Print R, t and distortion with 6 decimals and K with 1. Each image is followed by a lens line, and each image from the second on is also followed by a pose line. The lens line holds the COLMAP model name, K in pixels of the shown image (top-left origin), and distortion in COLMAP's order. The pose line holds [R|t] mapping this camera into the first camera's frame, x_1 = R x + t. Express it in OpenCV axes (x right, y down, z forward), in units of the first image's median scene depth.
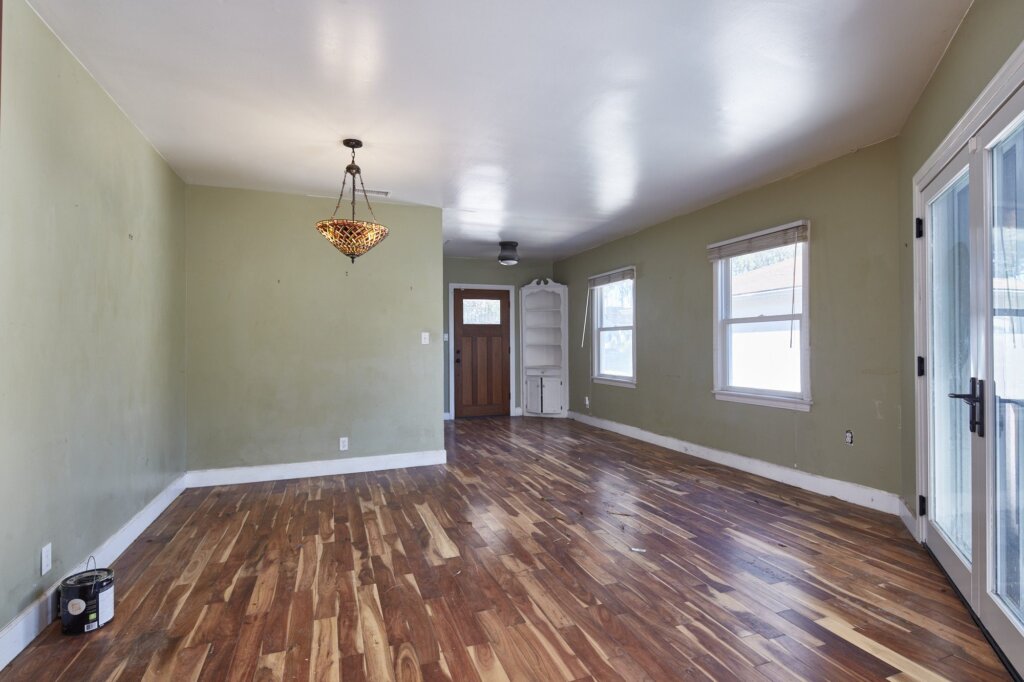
lens RADIAL K [[519.2, 0, 522.6], [0, 519.2, 346.1], [0, 0, 1]] dist [-0.001910, 0.000345]
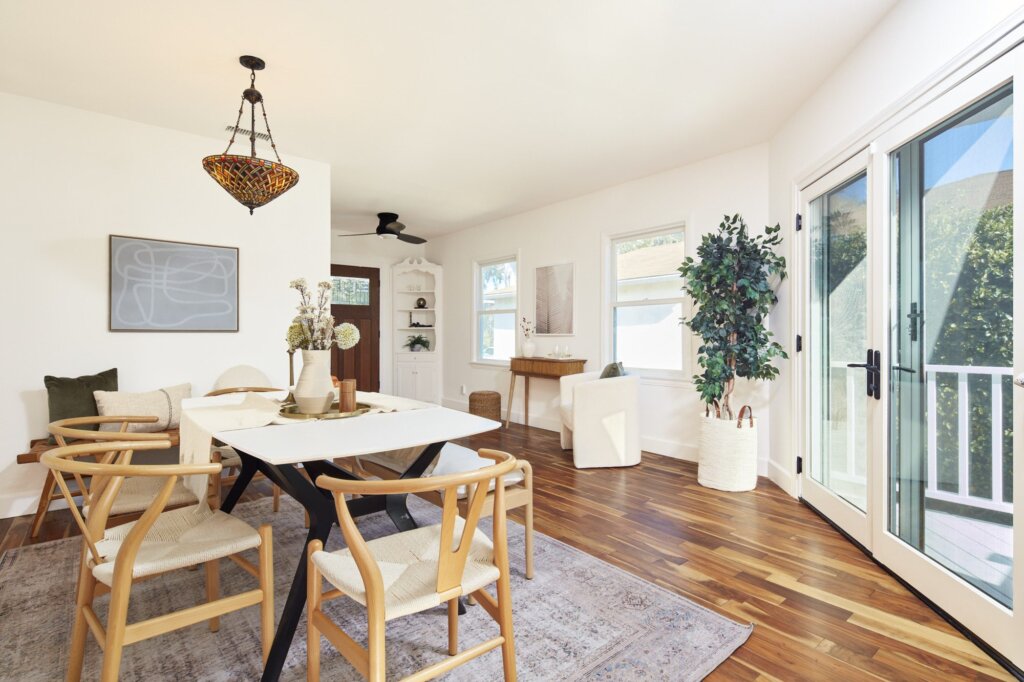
lens RADIAL K [[519.2, 0, 507.0], [0, 519.2, 336.5], [0, 0, 1]] dist [-0.001910, 0.000345]
pose [[0.944829, 0.002400, 0.327555, -0.218522], [-0.001599, 0.999995, -0.002713, 0.027749], [-0.327560, 0.002039, 0.944828, 0.127408]]
